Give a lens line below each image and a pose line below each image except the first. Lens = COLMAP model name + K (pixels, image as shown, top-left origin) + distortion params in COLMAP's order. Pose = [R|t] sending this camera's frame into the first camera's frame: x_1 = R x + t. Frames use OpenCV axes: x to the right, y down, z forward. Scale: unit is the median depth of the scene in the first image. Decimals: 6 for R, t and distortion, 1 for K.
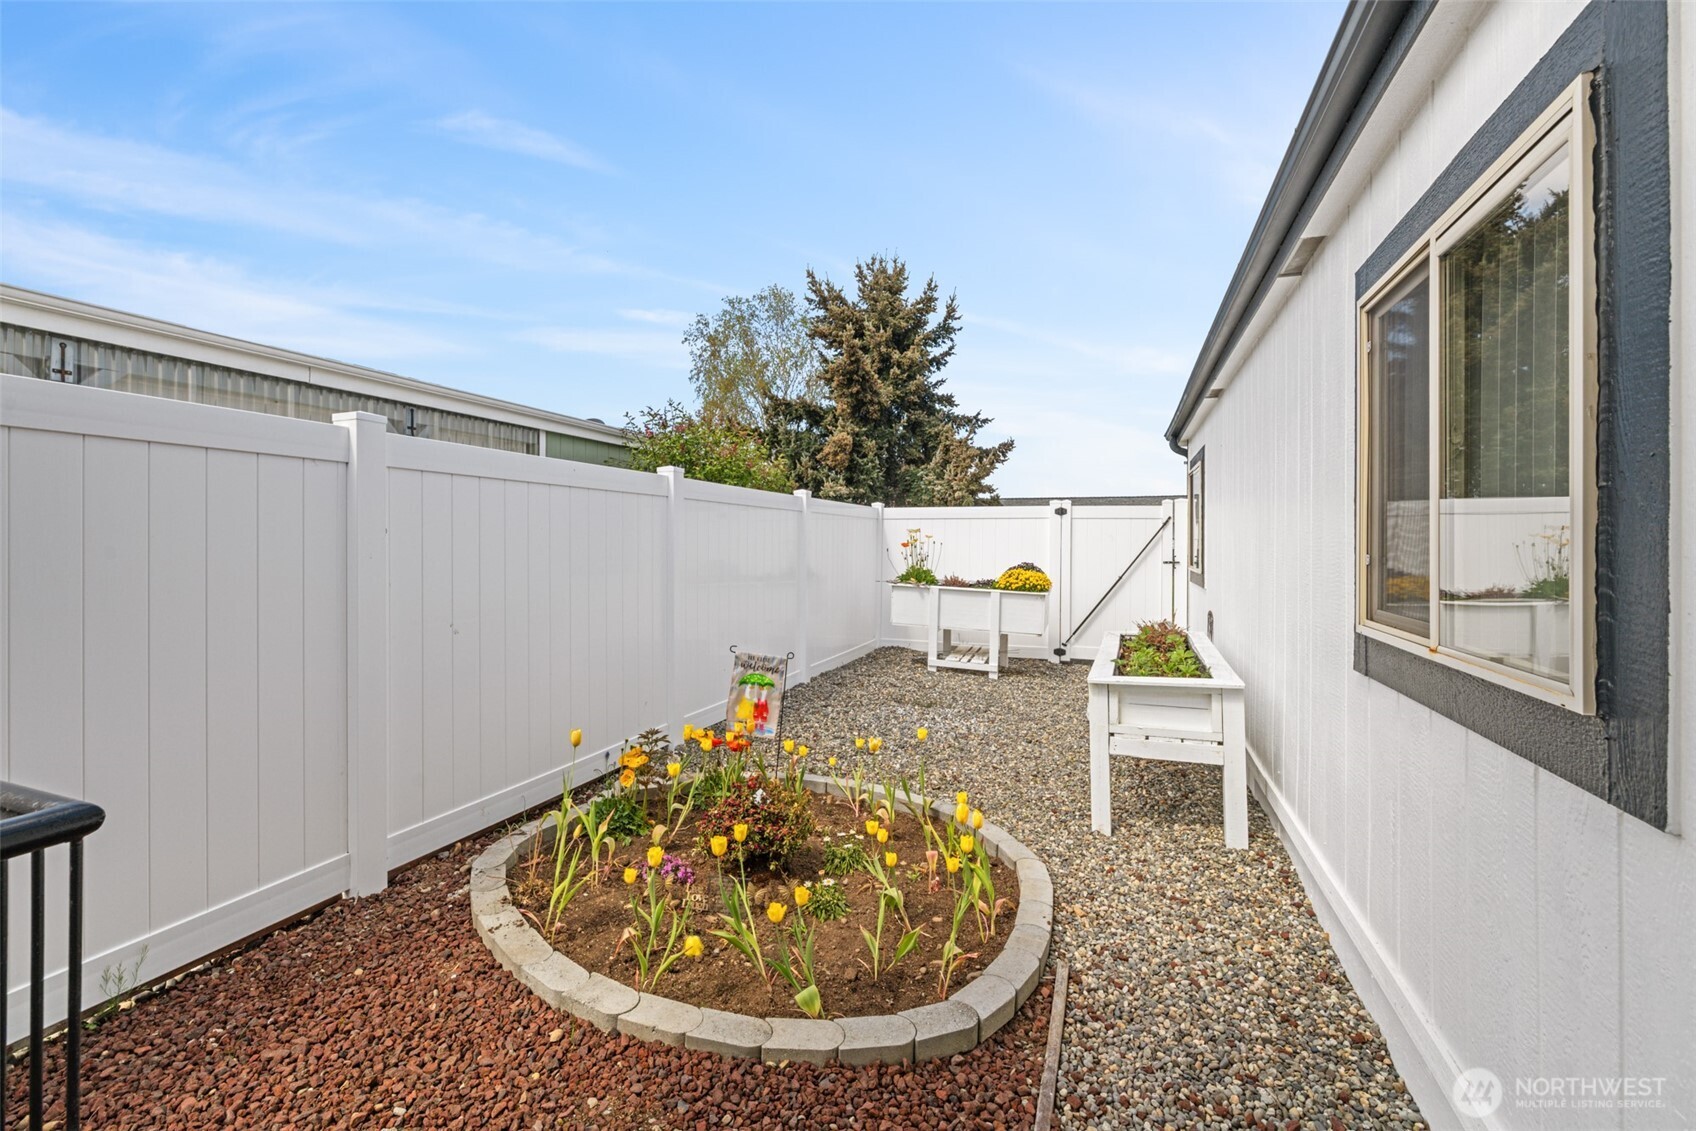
lens RADIAL K [[732.1, 0, 841.2], [0, 732.1, 552.8], [0, 0, 1]] dist [-0.000758, -0.000344]
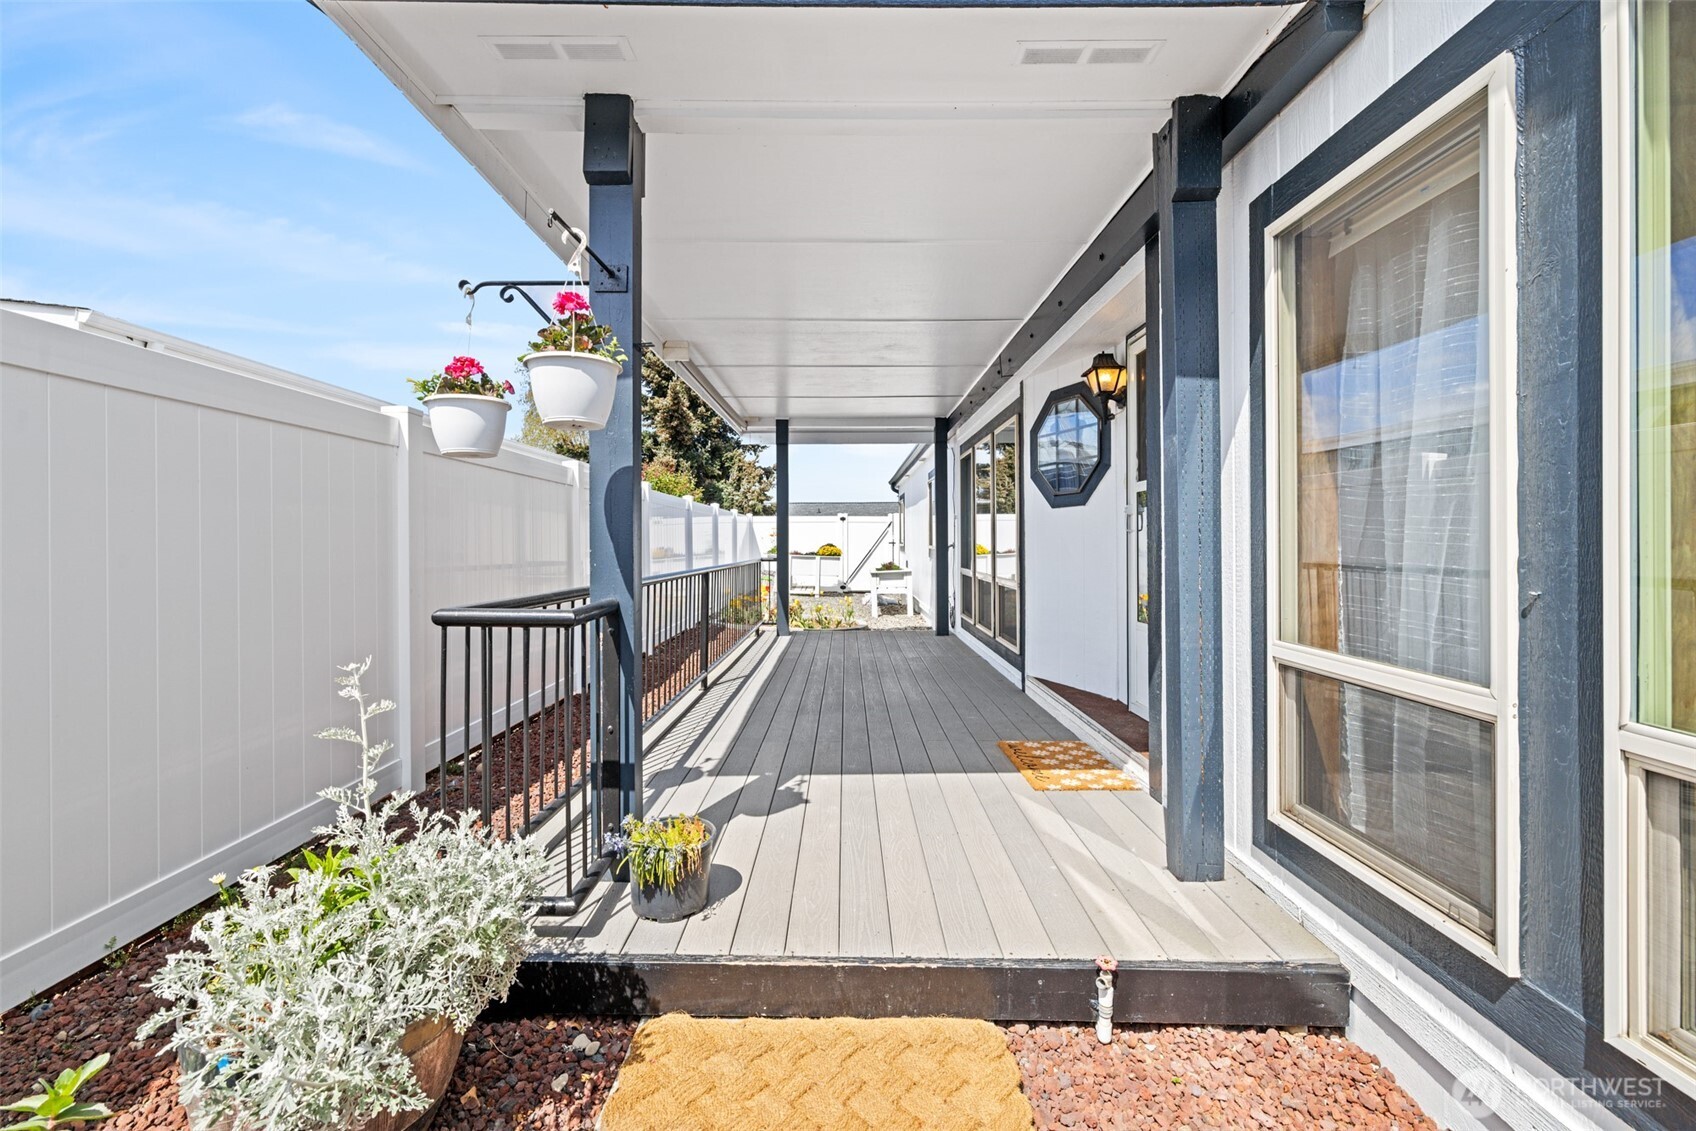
lens RADIAL K [[732.1, 0, 841.2], [0, 732.1, 552.8], [0, 0, 1]] dist [-0.000758, -0.000344]
pose [[0.937459, -0.014074, 0.347811, -0.159354], [0.013232, 0.999901, 0.004797, 0.011085], [-0.347844, 0.000105, 0.937552, -0.350762]]
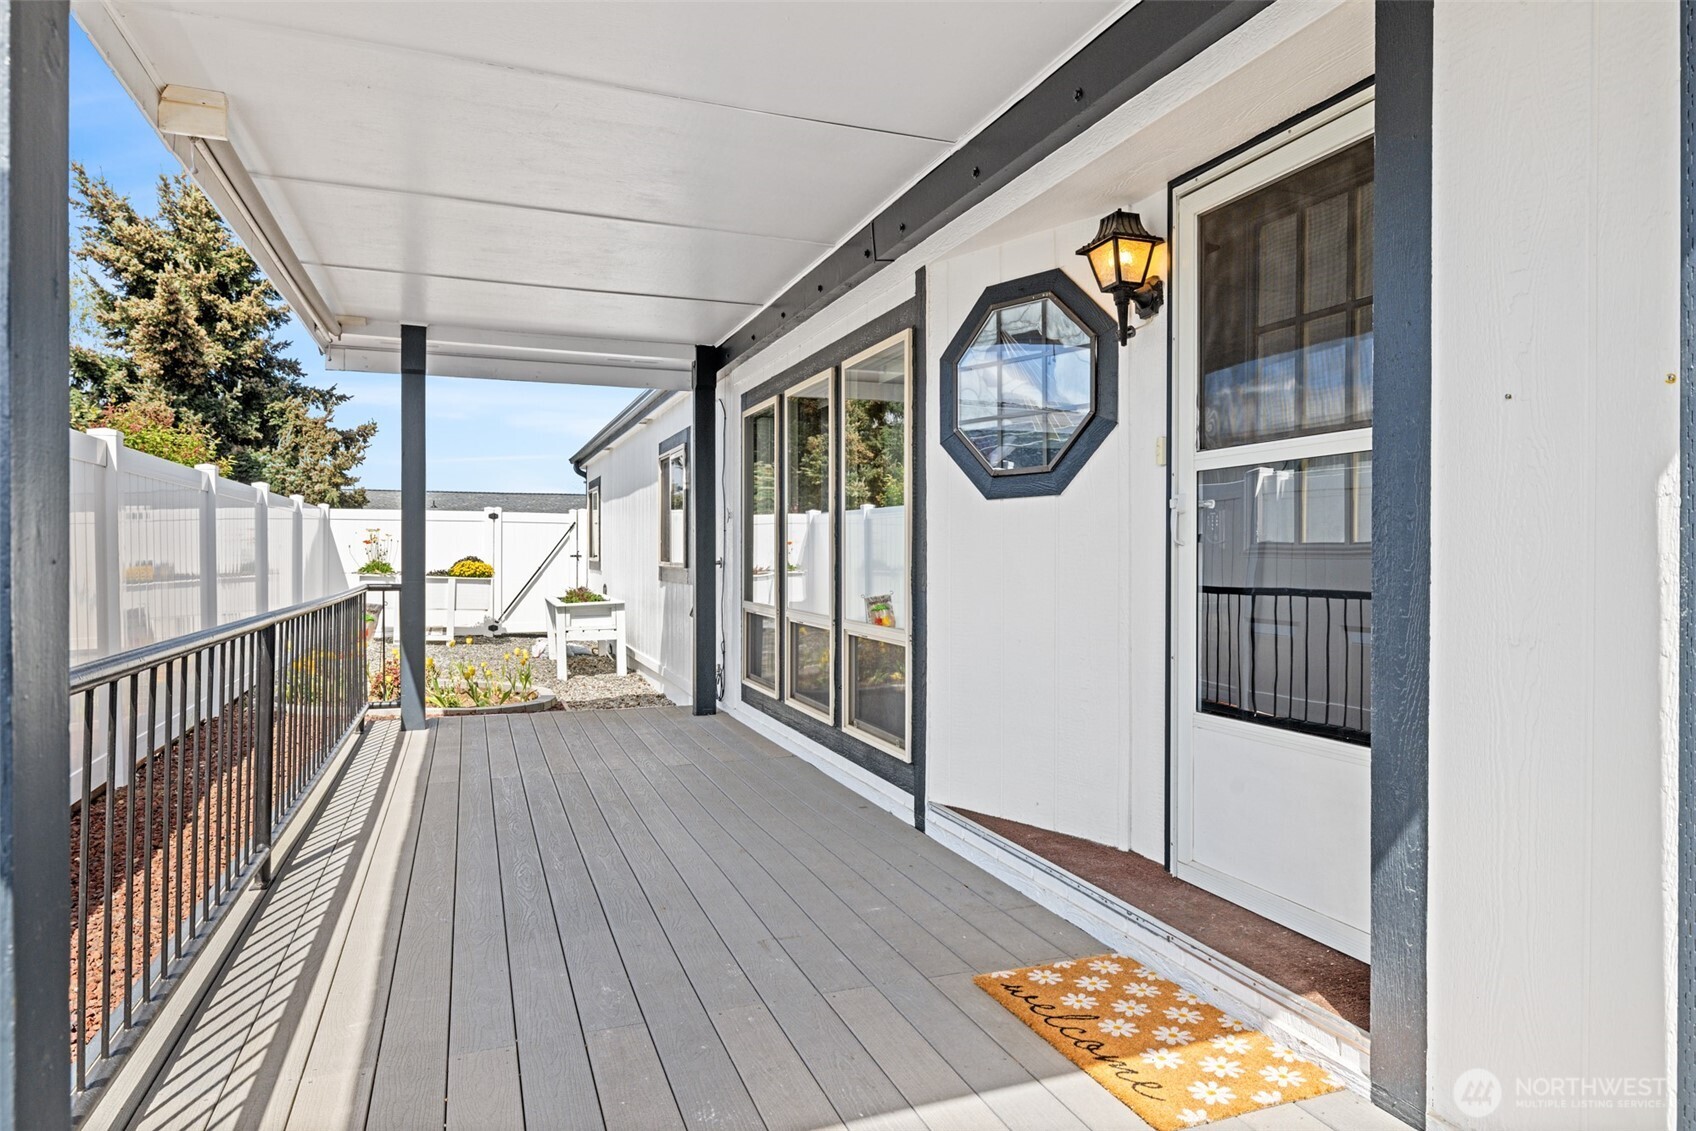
lens RADIAL K [[1025.3, 0, 847.8], [0, 1025.3, 570.9], [0, 0, 1]] dist [-0.000603, -0.000883]
pose [[0.753463, -0.013390, 0.657354, -0.151918], [0.008578, 0.999908, 0.010535, 0.009245], [-0.657435, -0.002299, 0.753508, -0.276510]]
